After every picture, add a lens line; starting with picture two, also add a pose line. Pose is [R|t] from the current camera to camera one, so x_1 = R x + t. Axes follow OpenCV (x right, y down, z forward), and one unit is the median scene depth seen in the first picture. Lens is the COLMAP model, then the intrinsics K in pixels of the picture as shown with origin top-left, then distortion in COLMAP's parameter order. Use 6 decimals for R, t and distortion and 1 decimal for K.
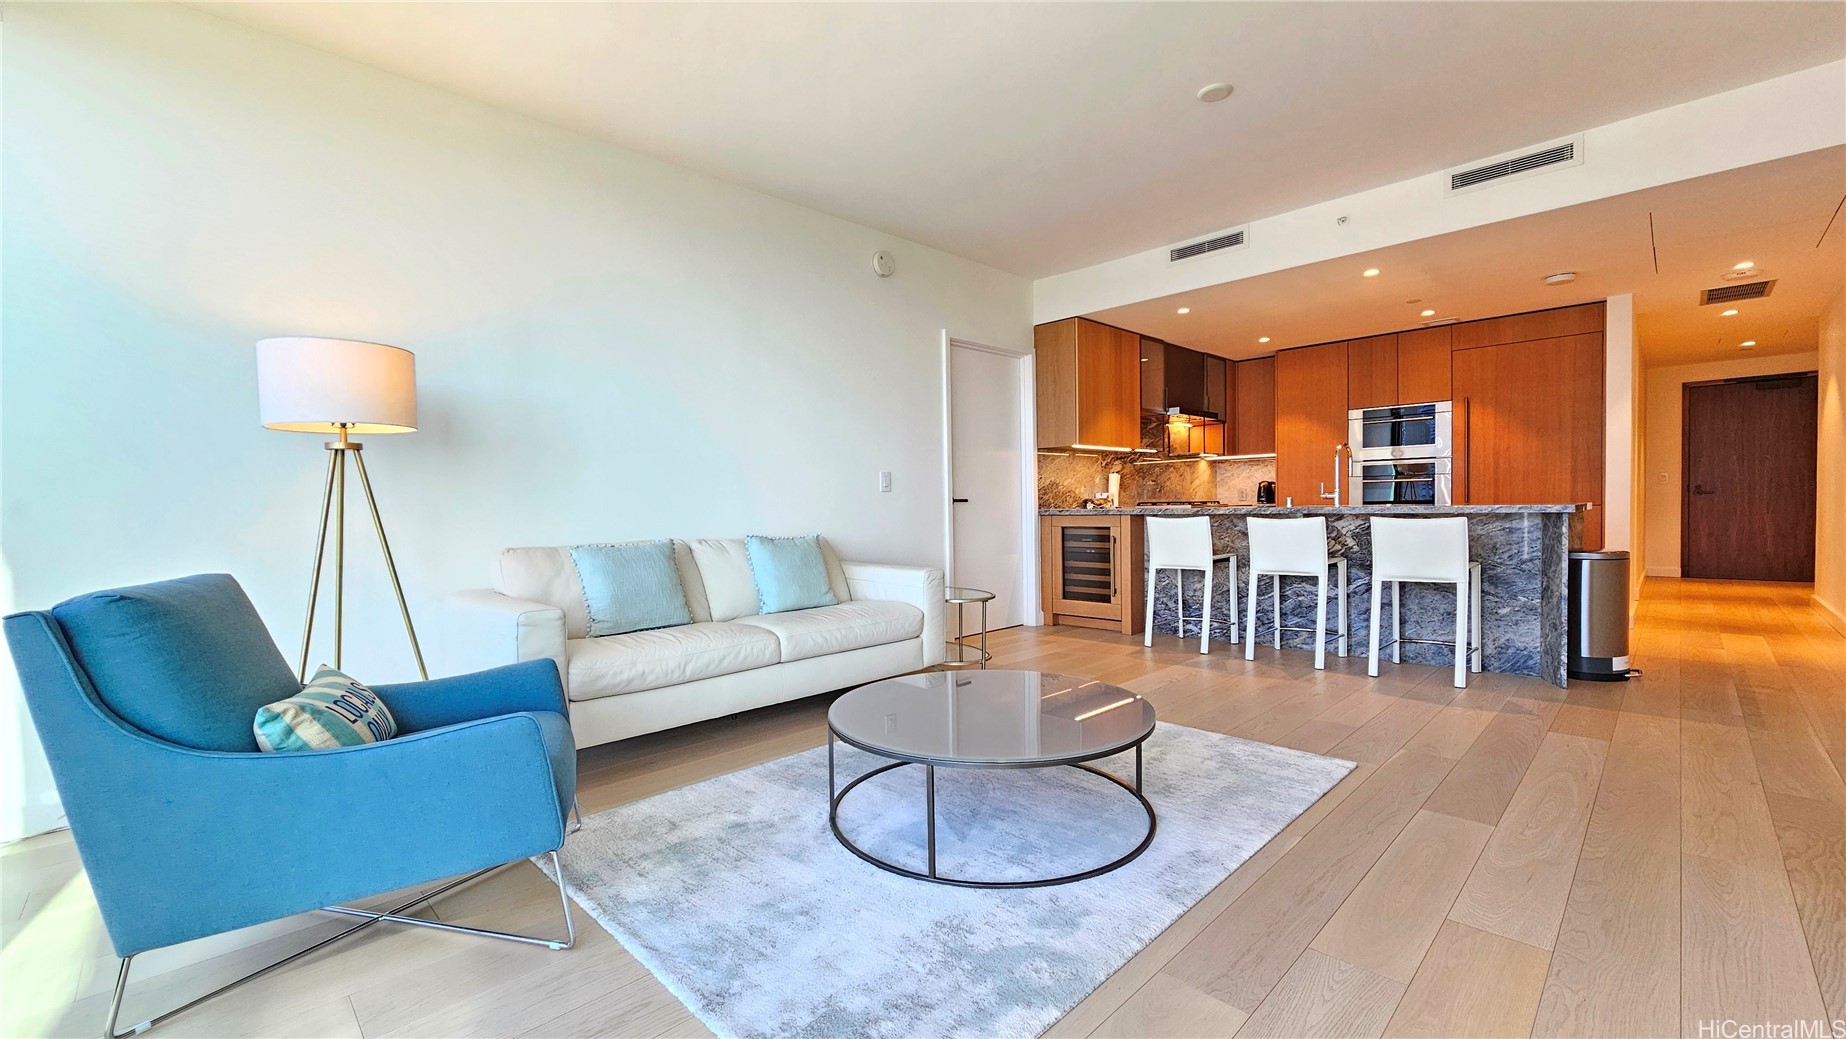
lens RADIAL K [[750.2, 0, 926.3], [0, 750.2, 525.7], [0, 0, 1]] dist [0.000774, 0.000408]
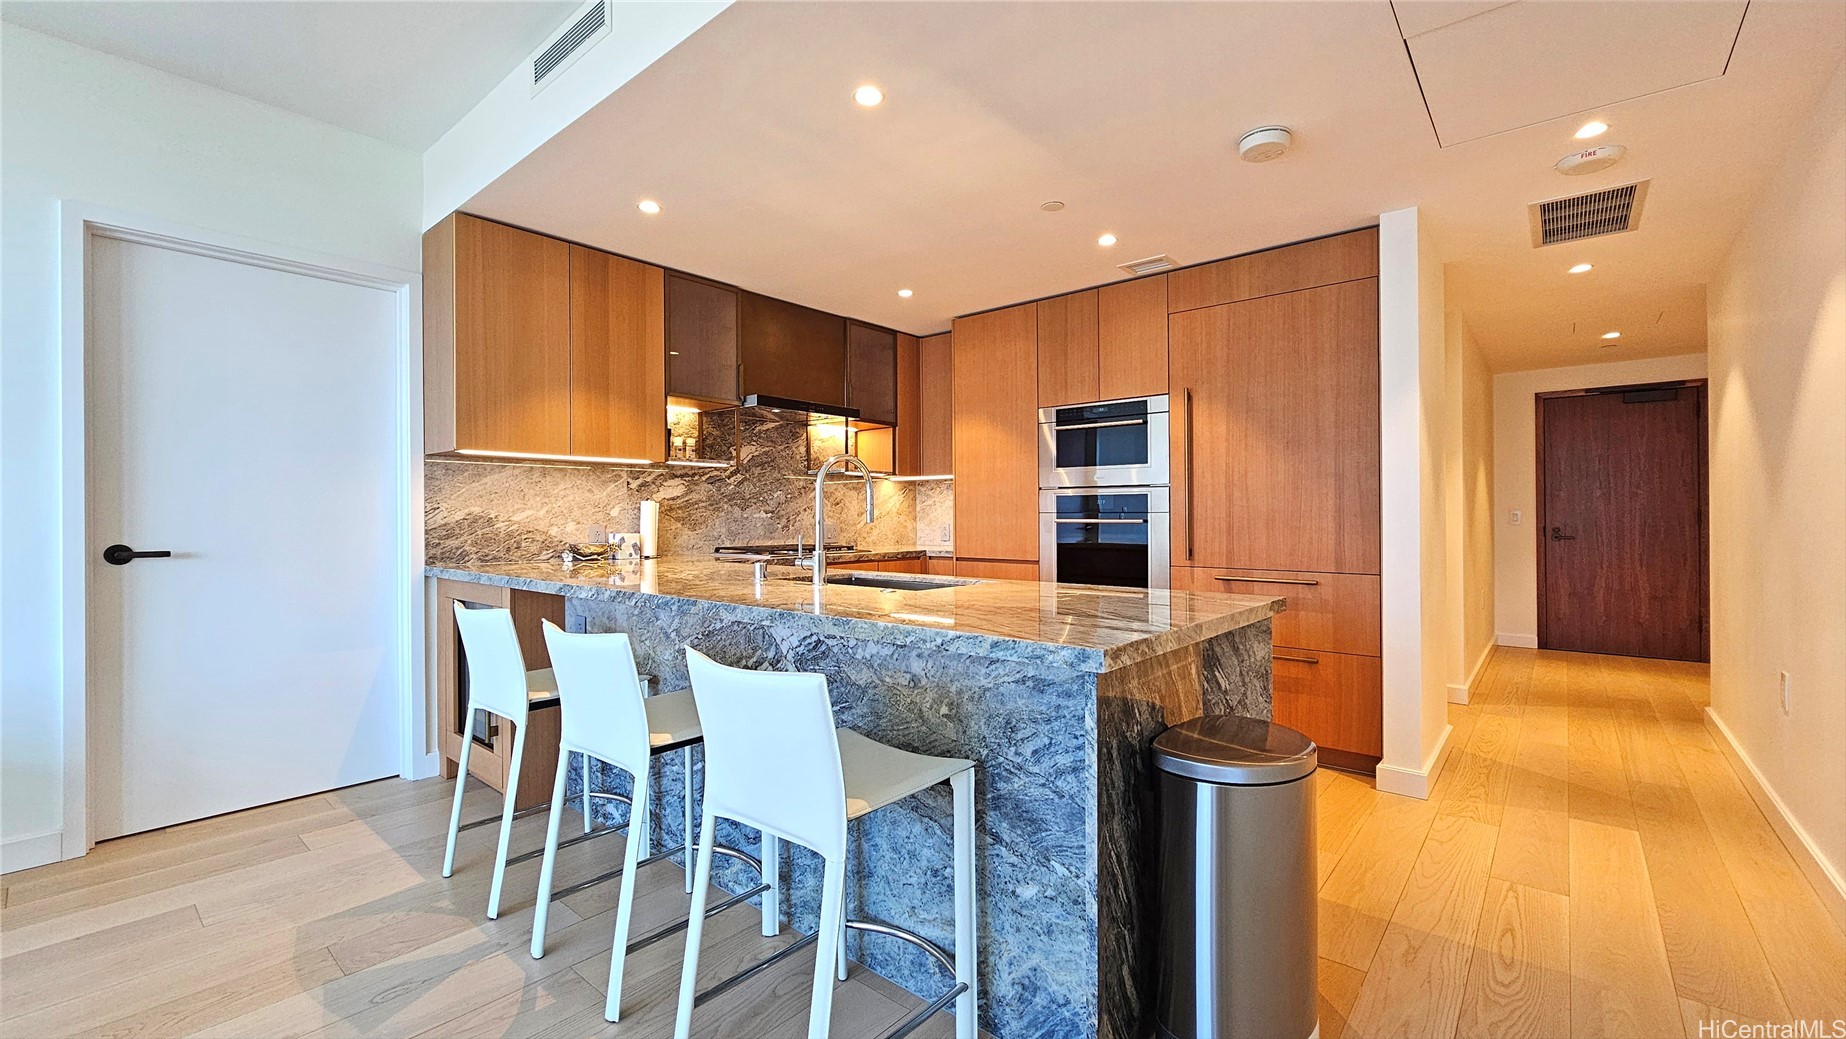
lens RADIAL K [[757.6, 0, 922.8], [0, 757.6, 511.3], [0, 0, 1]] dist [0.000411, 0.001019]
pose [[0.996271, 0.017577, 0.084466, 0.464378], [-0.014358, 0.999153, -0.038572, -0.045326], [-0.085073, 0.037216, 0.995679, 0.416112]]
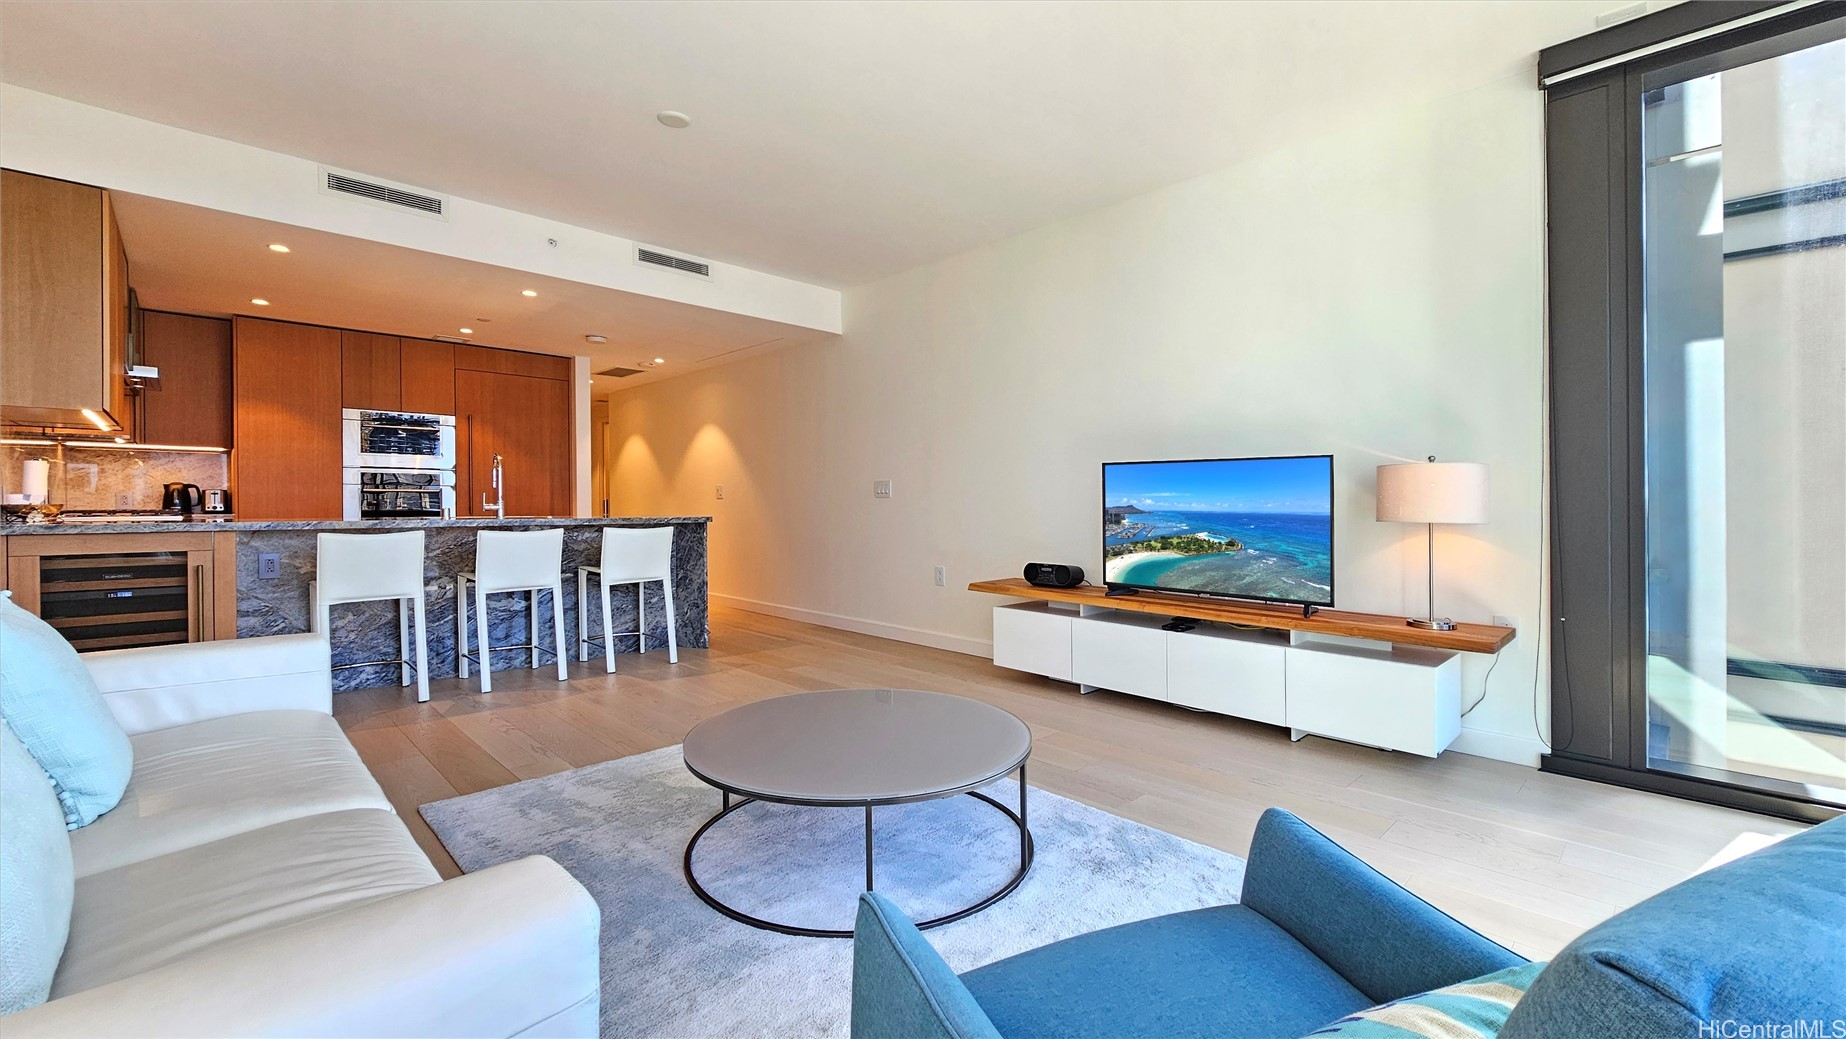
lens RADIAL K [[766.4, 0, 924.9], [0, 766.4, 494.6], [0, 0, 1]] dist [0.000262, 0.000173]
pose [[0.009566, 0.029599, 0.999516, -0.361904], [0.026163, 0.999212, -0.029841, -0.009772], [-0.999612, 0.026436, 0.008784, 0.357409]]
